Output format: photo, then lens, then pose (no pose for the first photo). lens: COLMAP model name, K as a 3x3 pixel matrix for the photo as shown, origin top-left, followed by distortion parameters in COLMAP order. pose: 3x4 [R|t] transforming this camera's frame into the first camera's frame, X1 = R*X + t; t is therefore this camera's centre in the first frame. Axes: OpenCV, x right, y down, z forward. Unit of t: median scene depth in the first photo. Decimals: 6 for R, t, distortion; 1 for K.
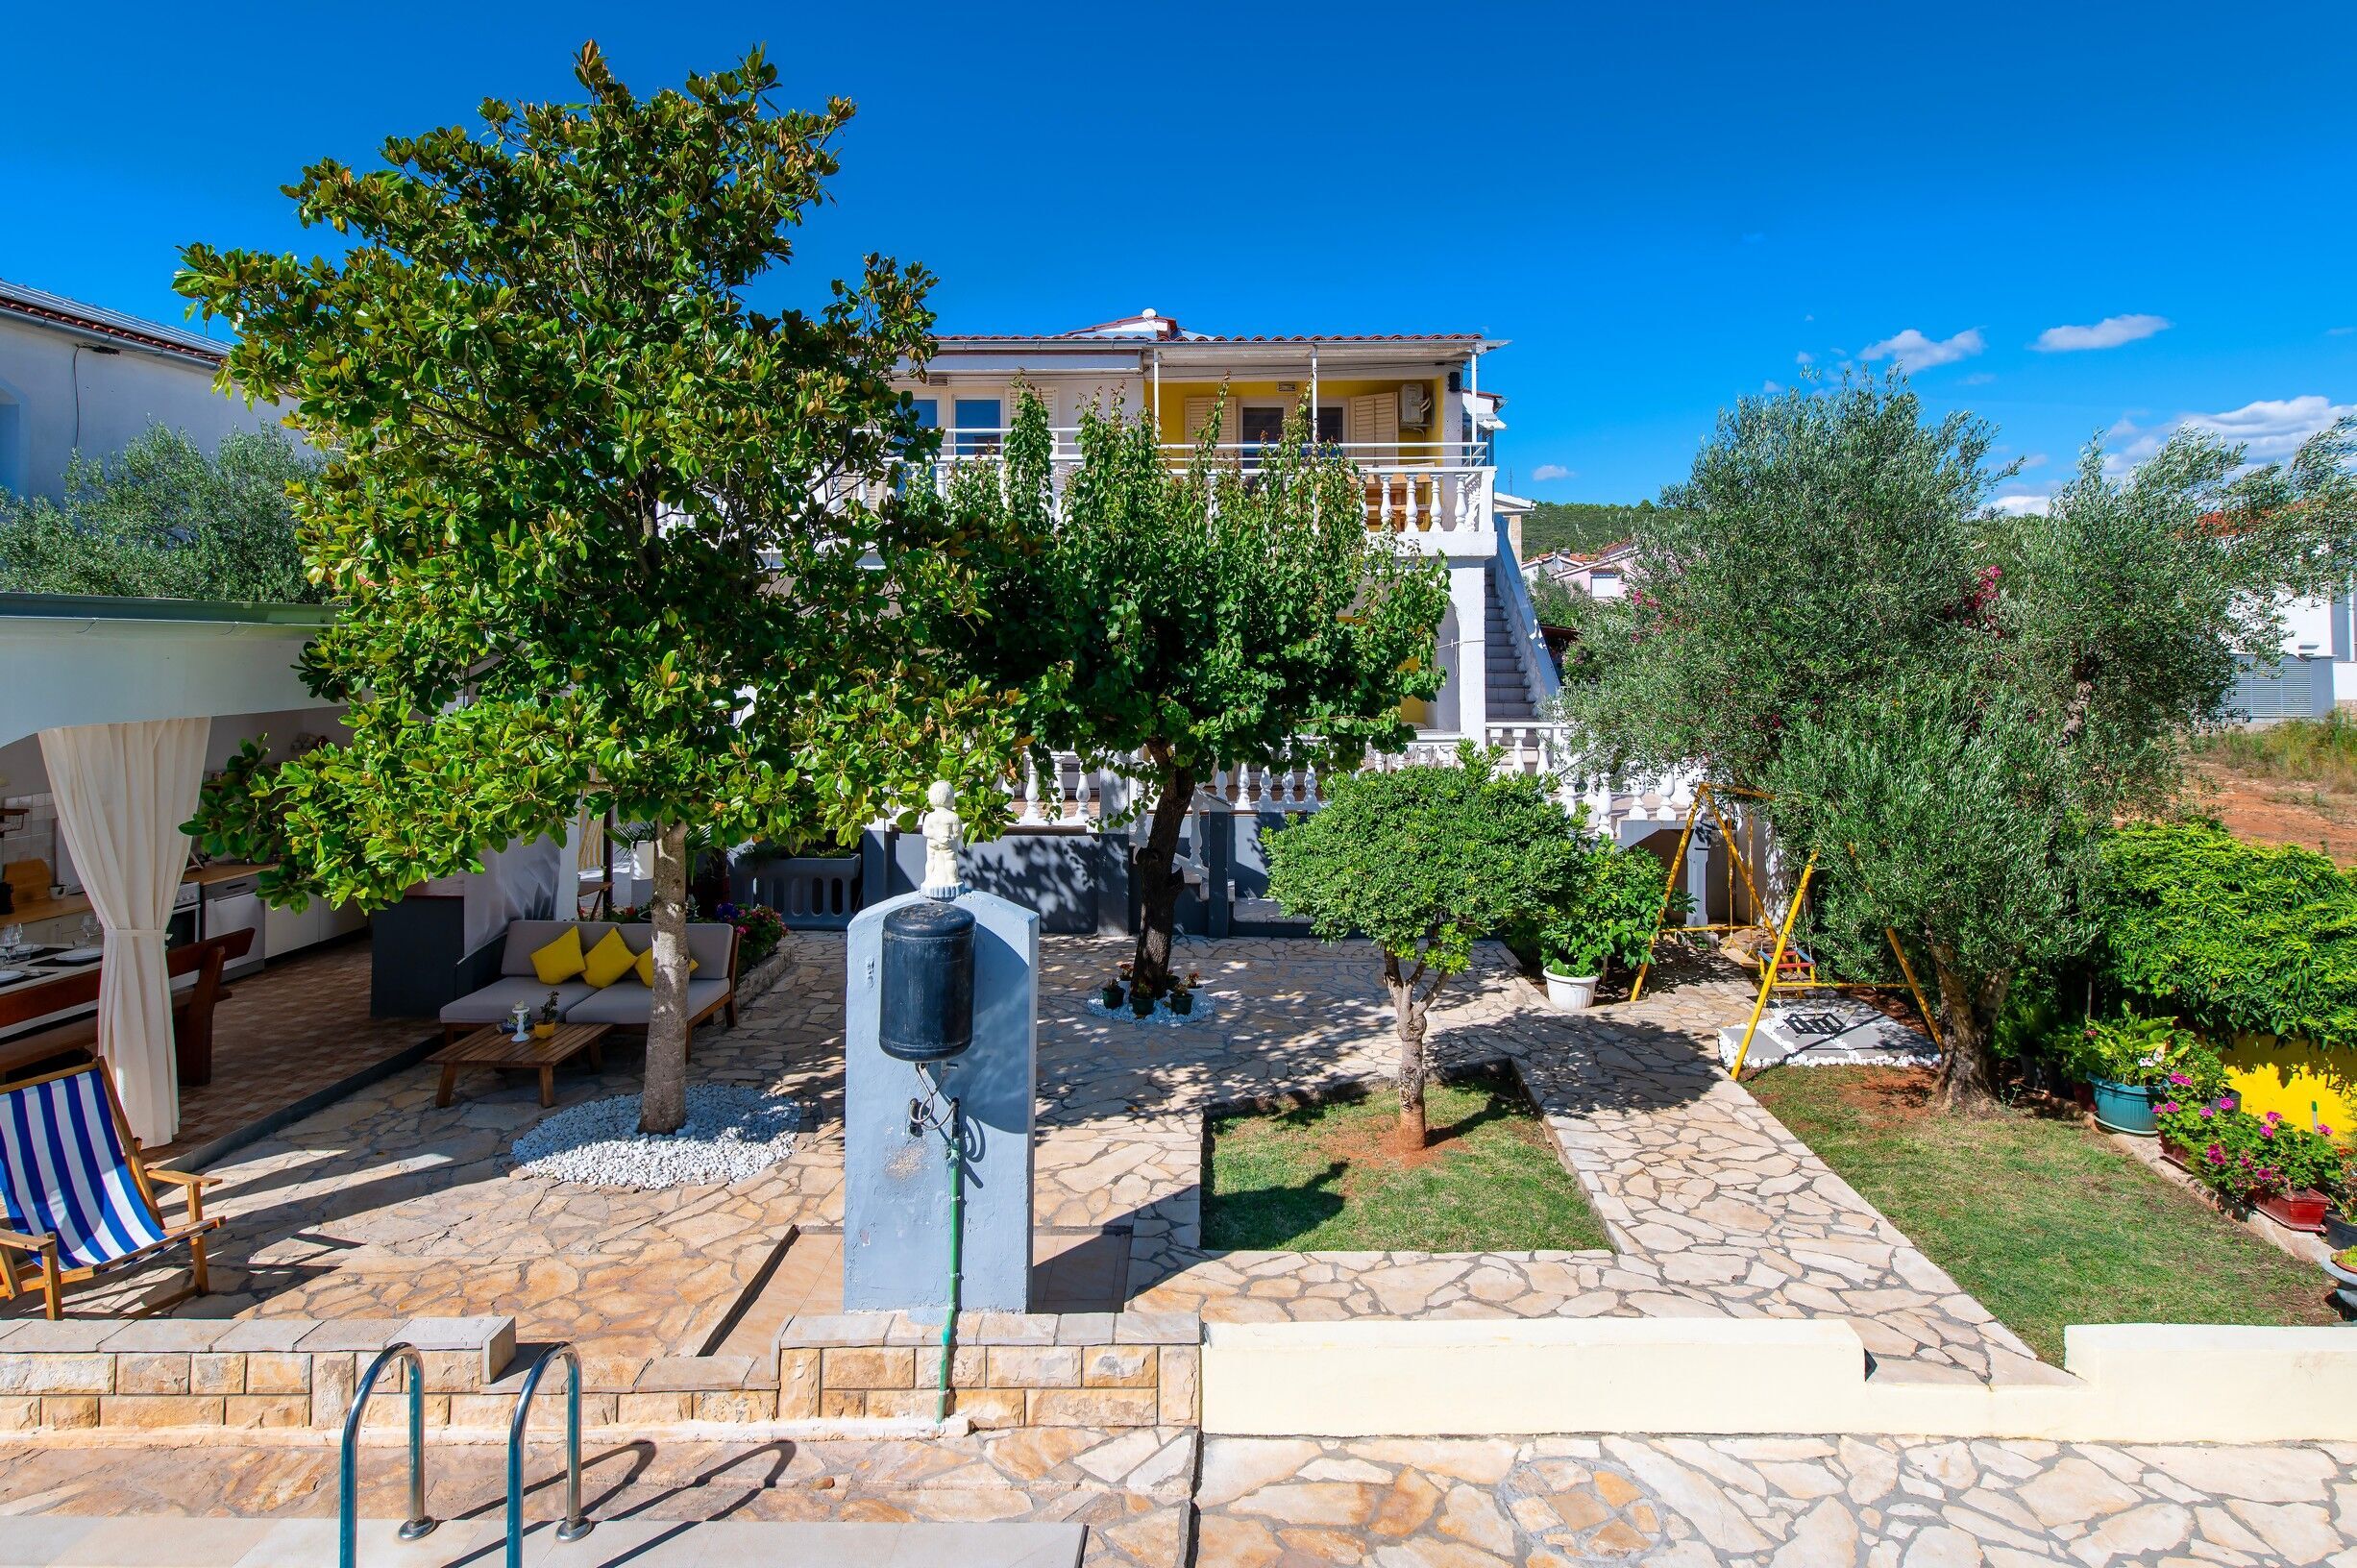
lens RADIAL K [[1308.2, 0, 1250.7], [0, 1308.2, 632.8], [0, 0, 1]] dist [0.032568, -0.014910]
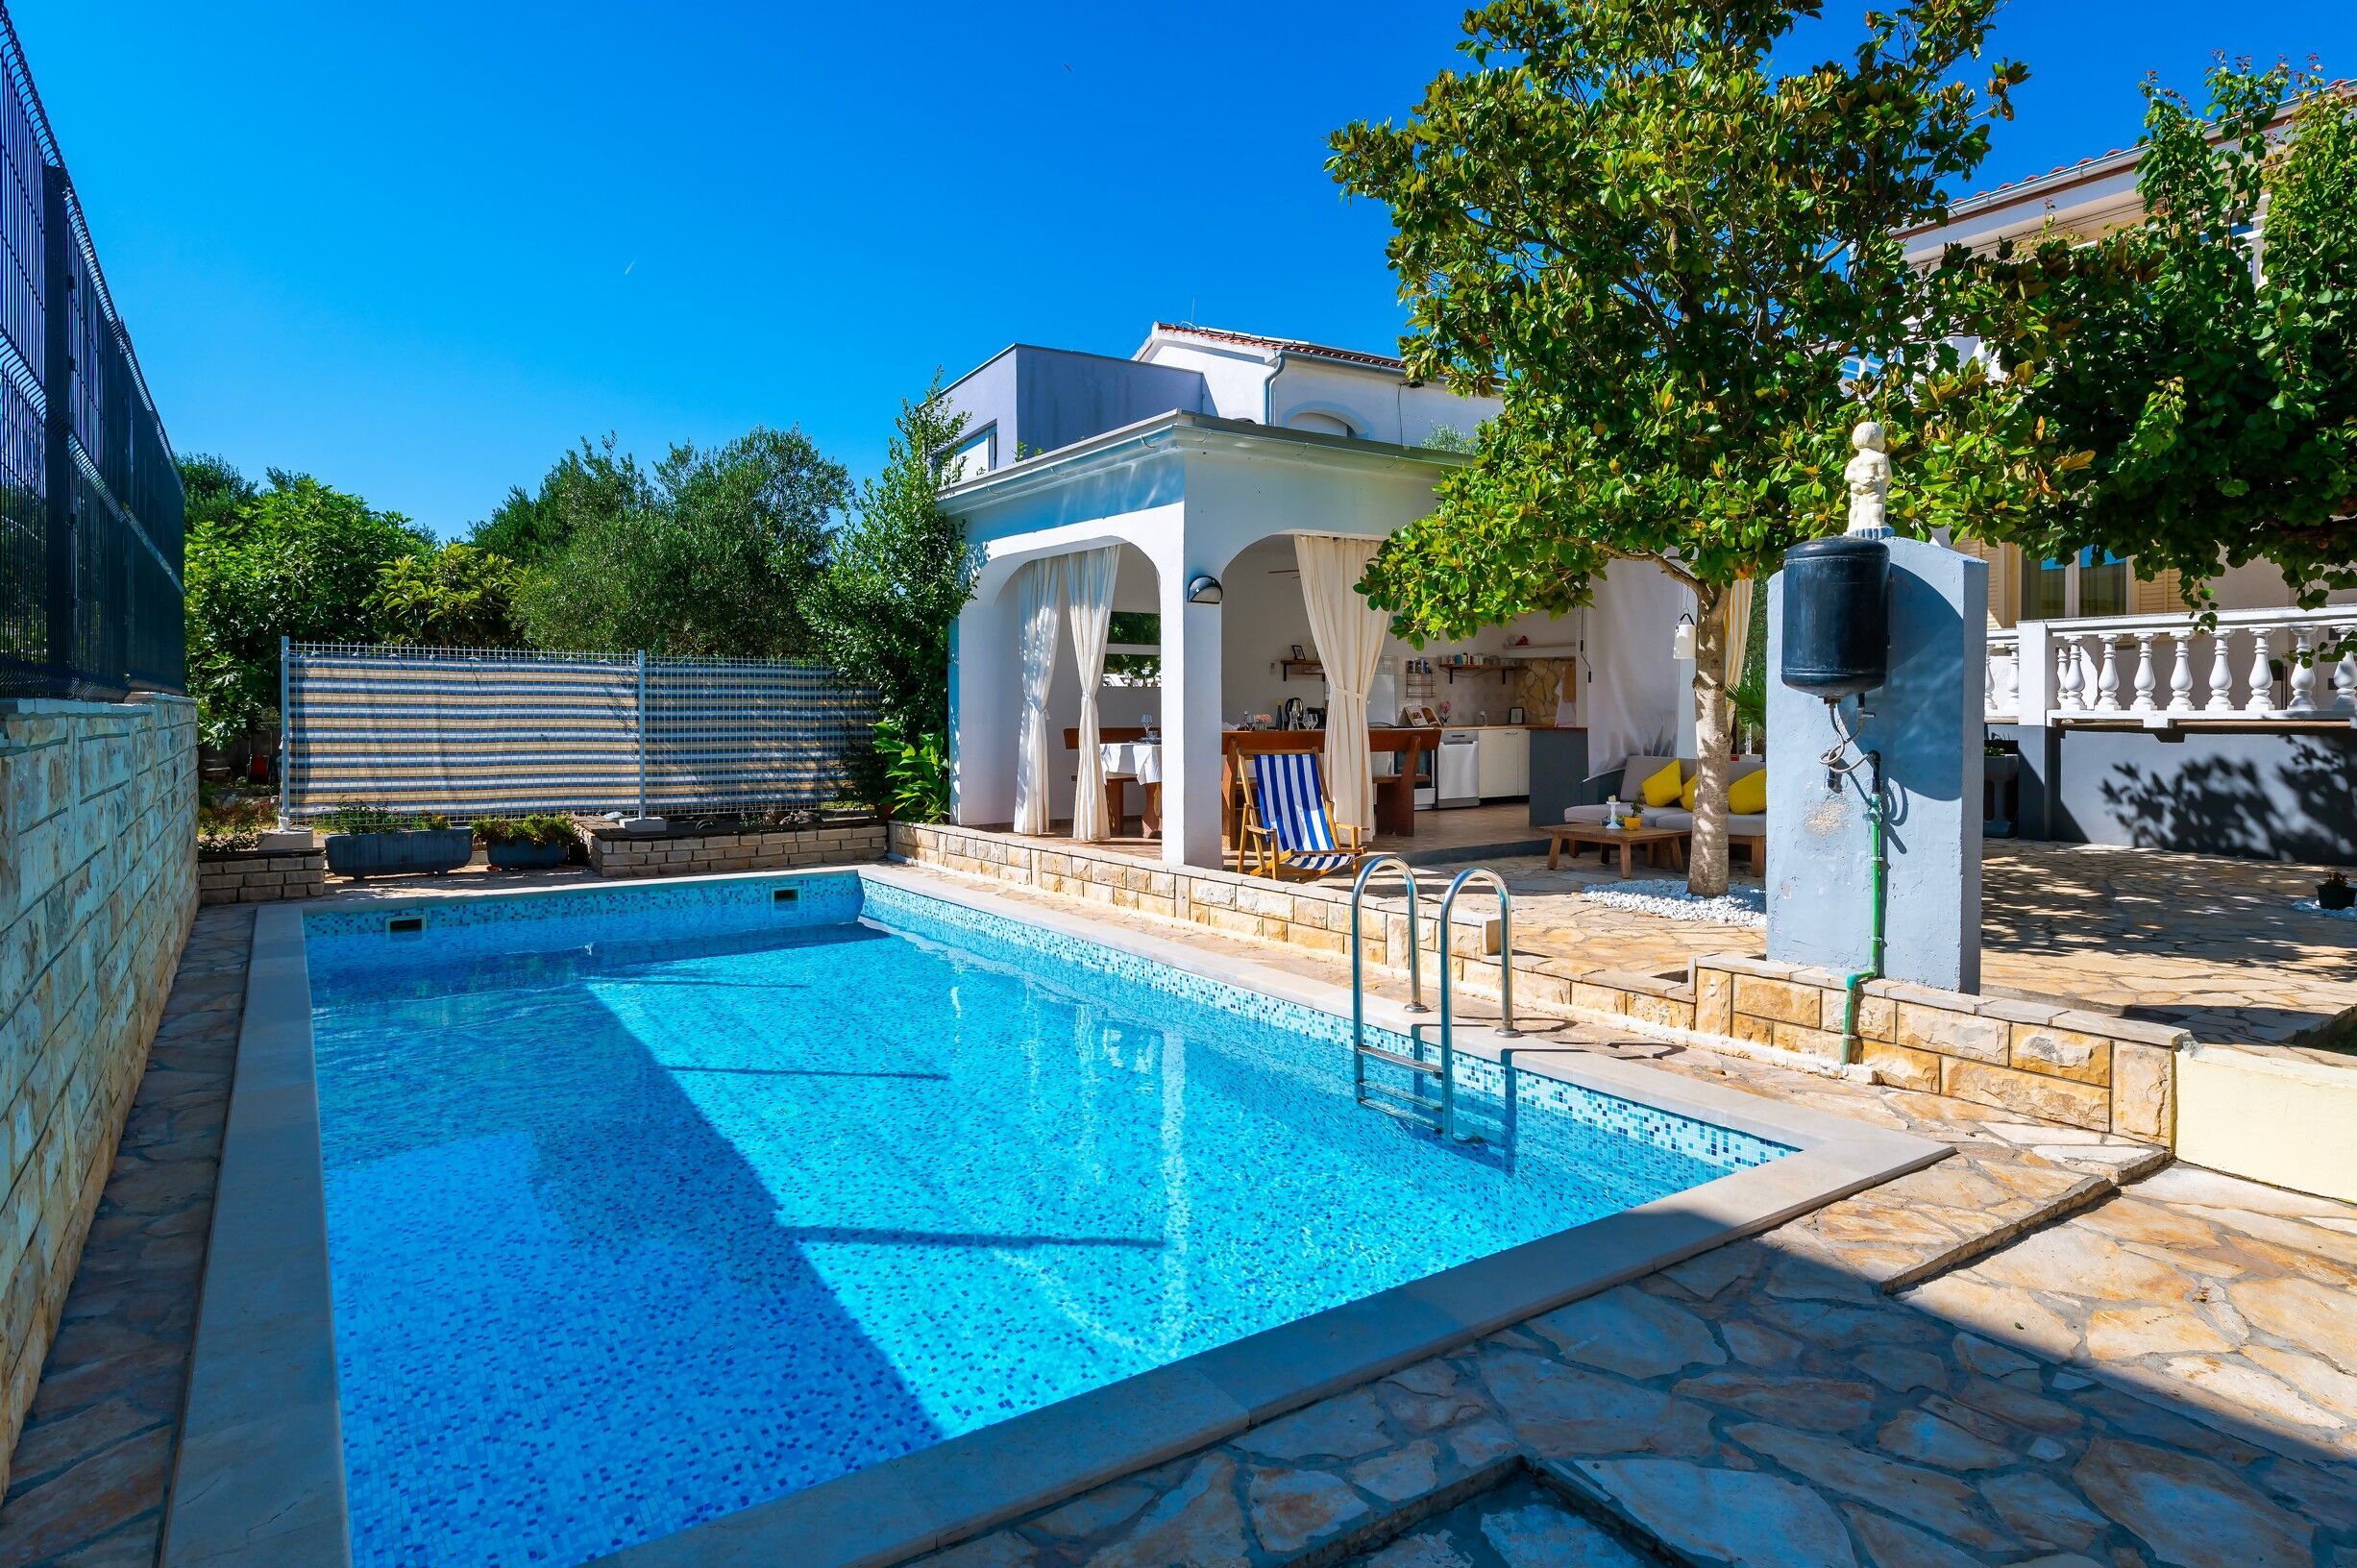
lens RADIAL K [[1297.5, 0, 1140.5], [0, 1297.5, 736.4], [0, 0, 1]] dist [0.008460, -0.001928]
pose [[0.563428, 0.023642, -0.825827, 0.171660], [0.013807, 0.999181, 0.038025, 0.207630], [0.826050, -0.032827, 0.562640, 0.028650]]
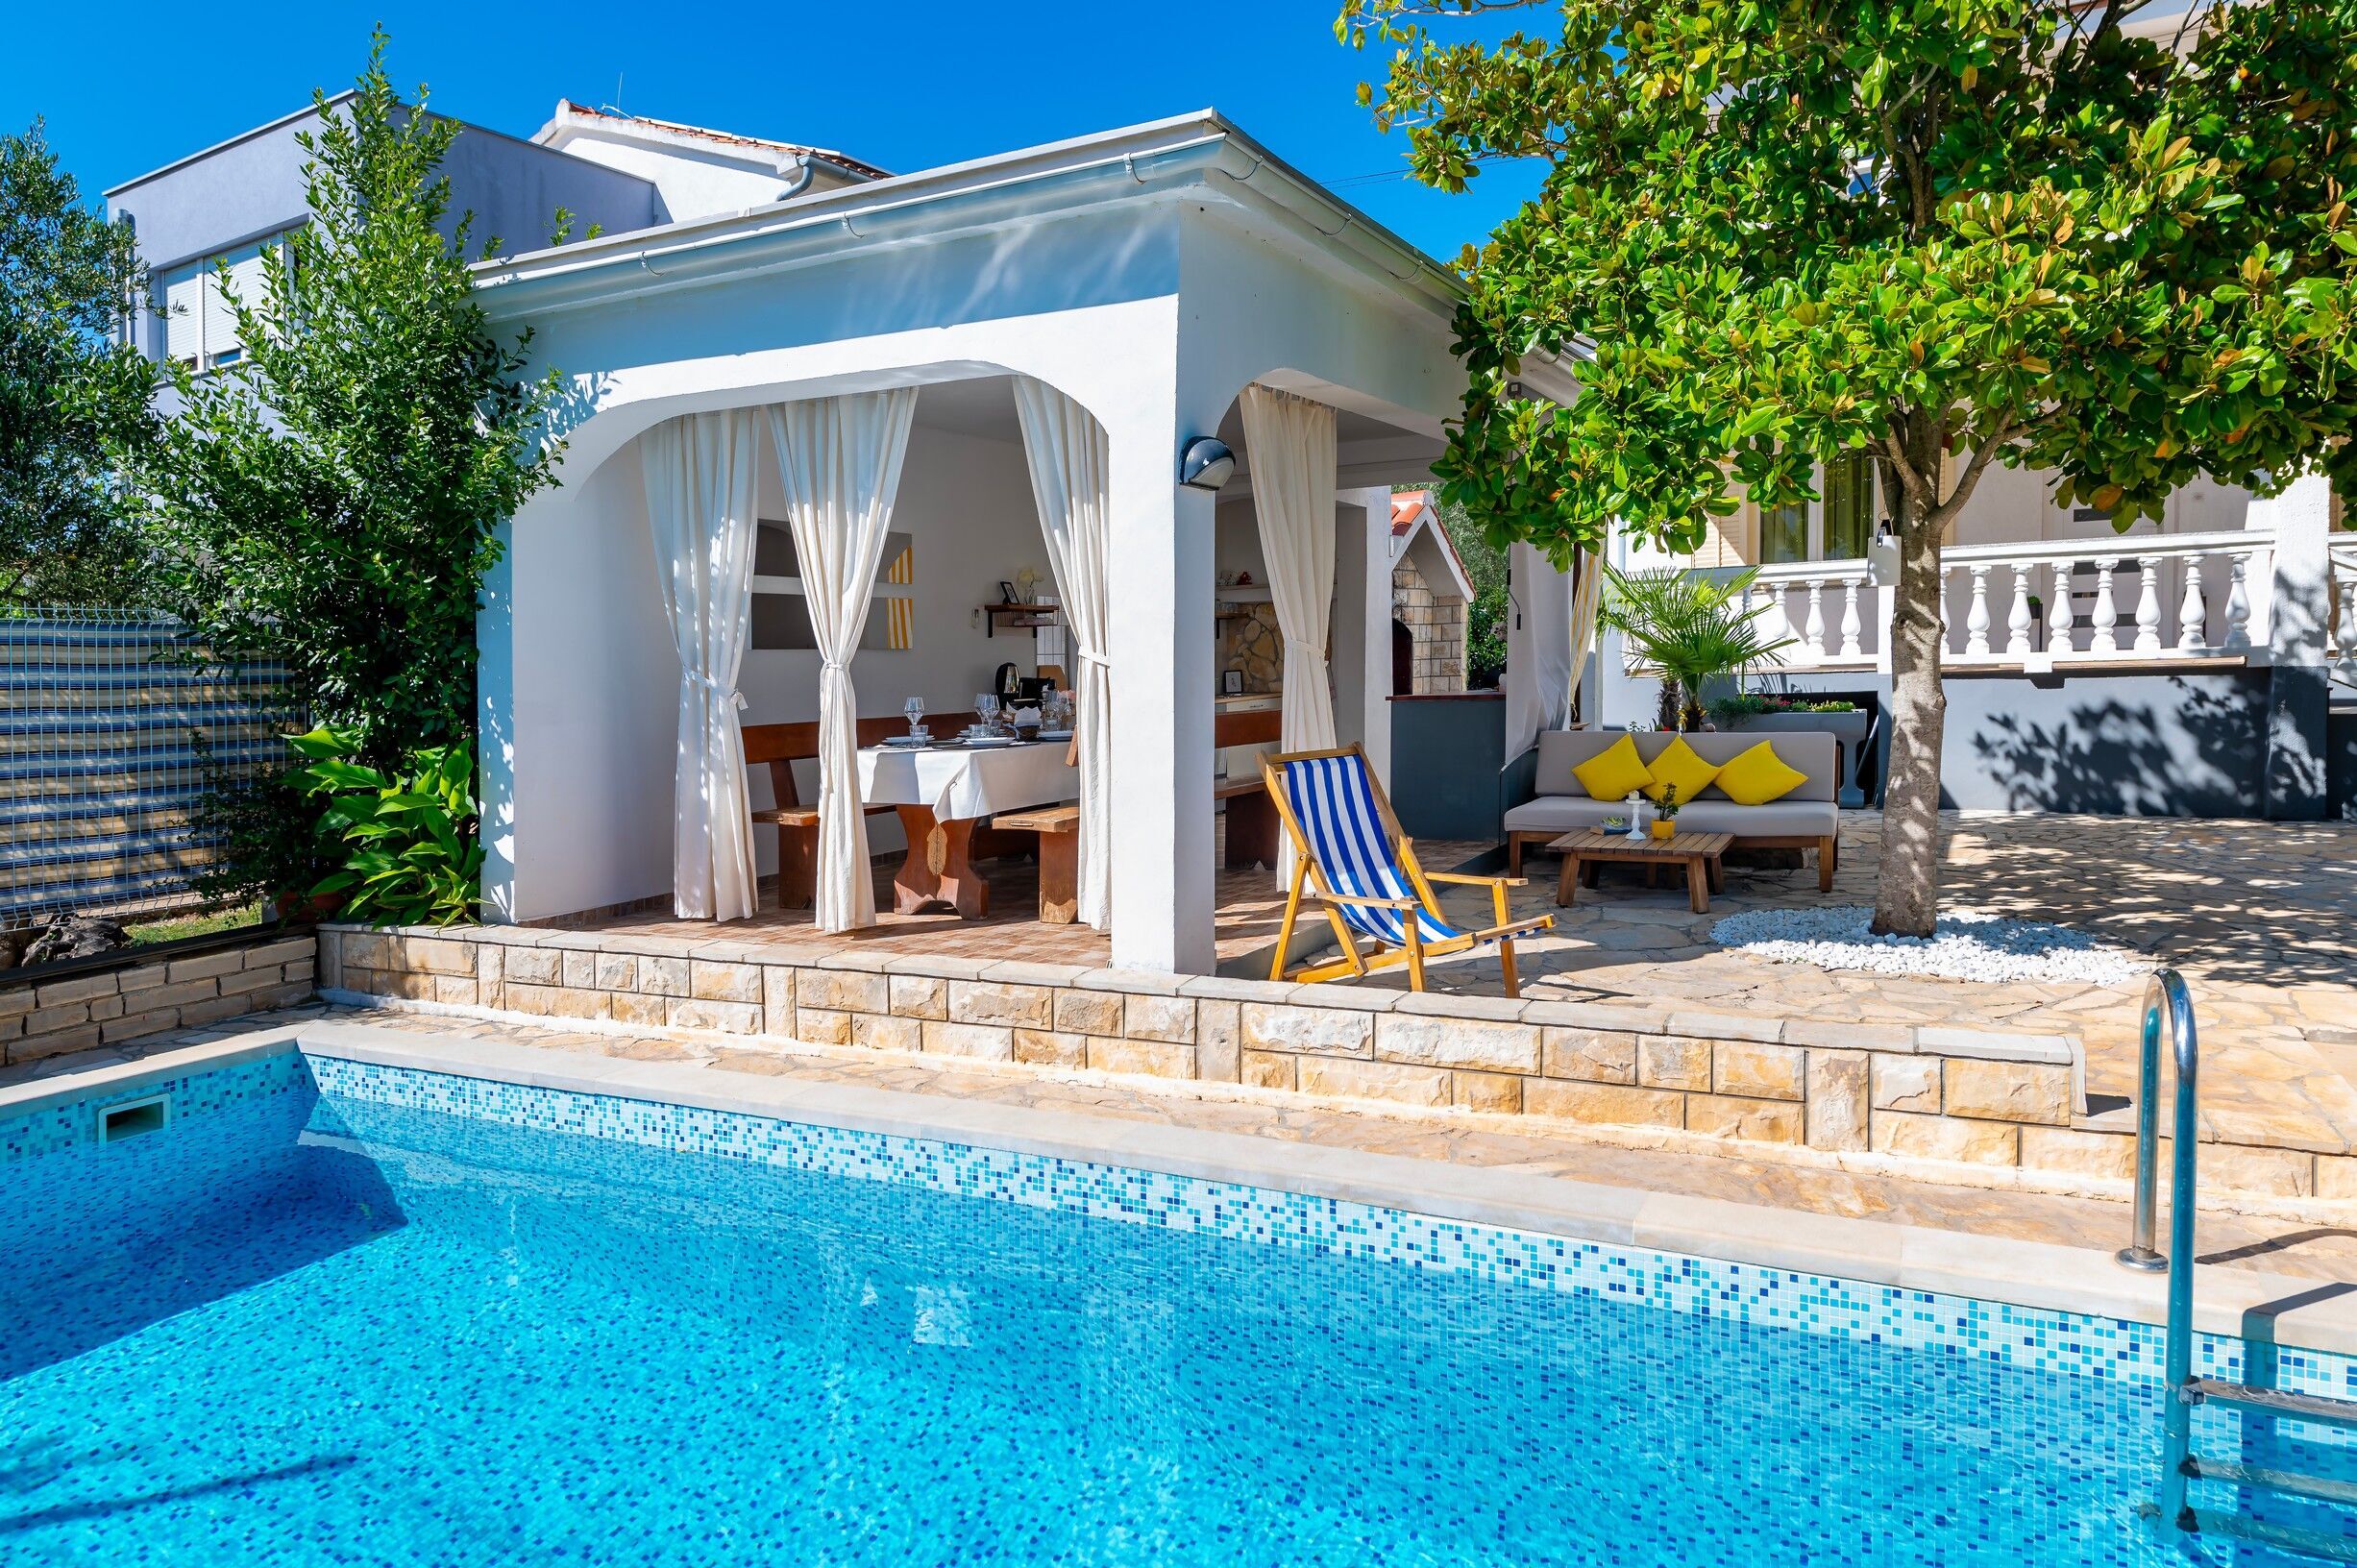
lens RADIAL K [[1564.2, 0, 1221.9], [0, 1564.2, 681.9], [0, 0, 1]] dist [0.041659, -0.047880]
pose [[0.892695, -0.013987, -0.450444, -0.406268], [0.032043, 0.998959, 0.032483, 0.203018], [0.449521, -0.043430, 0.892213, 0.054211]]
